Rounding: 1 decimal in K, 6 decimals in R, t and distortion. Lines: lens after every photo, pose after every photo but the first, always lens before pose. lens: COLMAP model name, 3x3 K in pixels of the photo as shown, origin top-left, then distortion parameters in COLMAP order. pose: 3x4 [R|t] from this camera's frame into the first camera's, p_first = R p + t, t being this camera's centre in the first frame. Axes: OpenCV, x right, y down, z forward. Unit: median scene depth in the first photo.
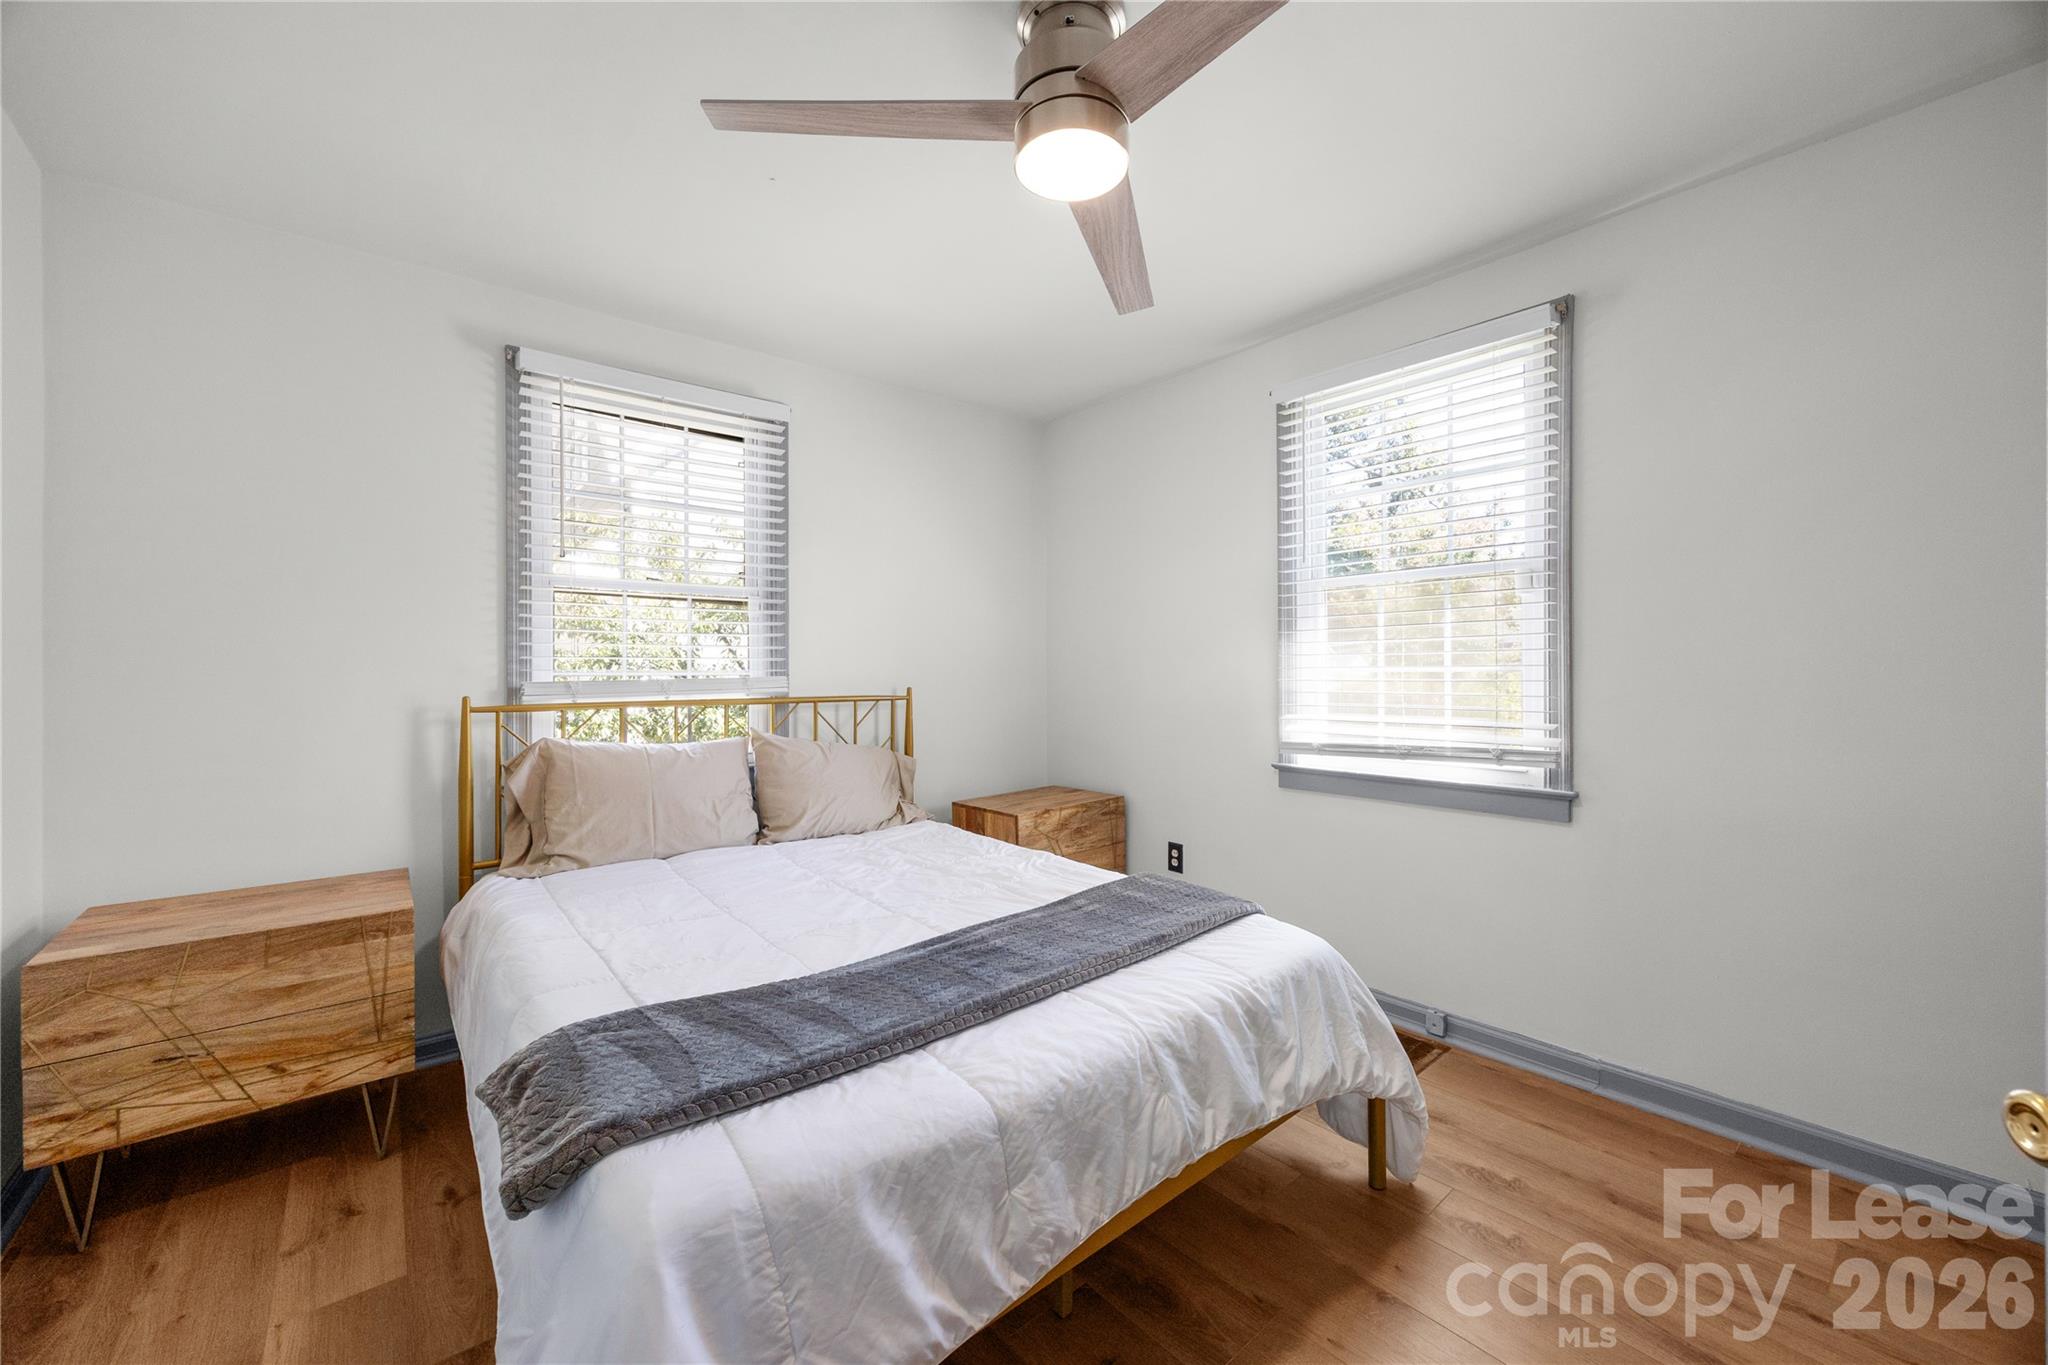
lens RADIAL K [[789.5, 0, 1030.7], [0, 789.5, 678.2], [0, 0, 1]] dist [-0.000171, 0.000000]
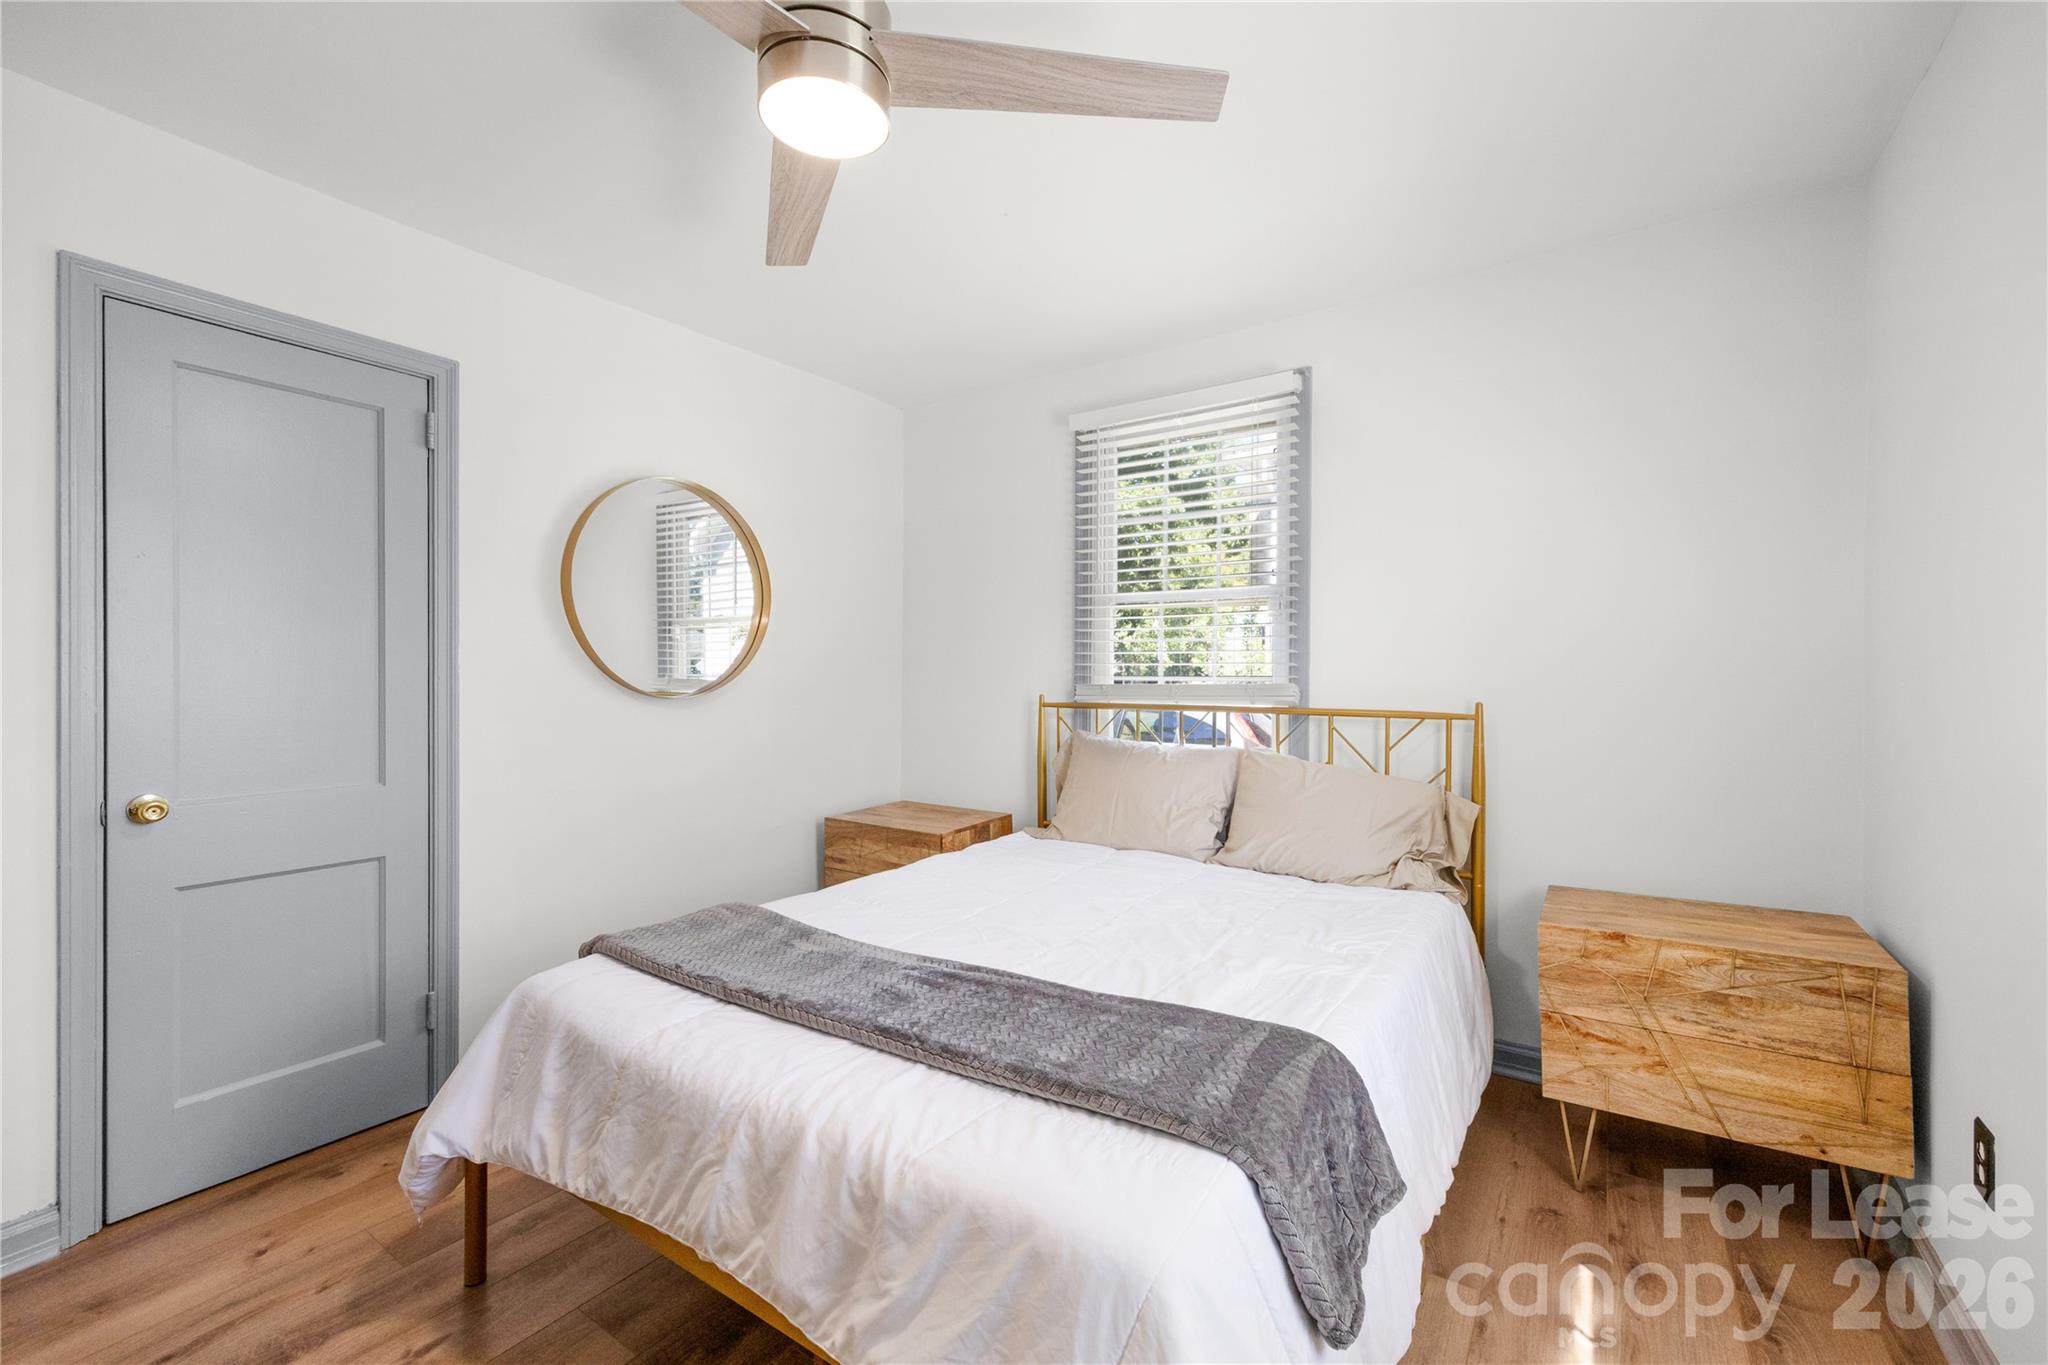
lens RADIAL K [[839.8, 0, 1030.2], [0, 839.8, 682.2], [0, 0, 1]] dist [-0.000334, -0.000266]
pose [[0.269144, 0.015185, -0.962980, 0.631564], [-0.011681, 0.999854, 0.012502, -0.015165], [0.963029, 0.007884, 0.269282, 0.588853]]
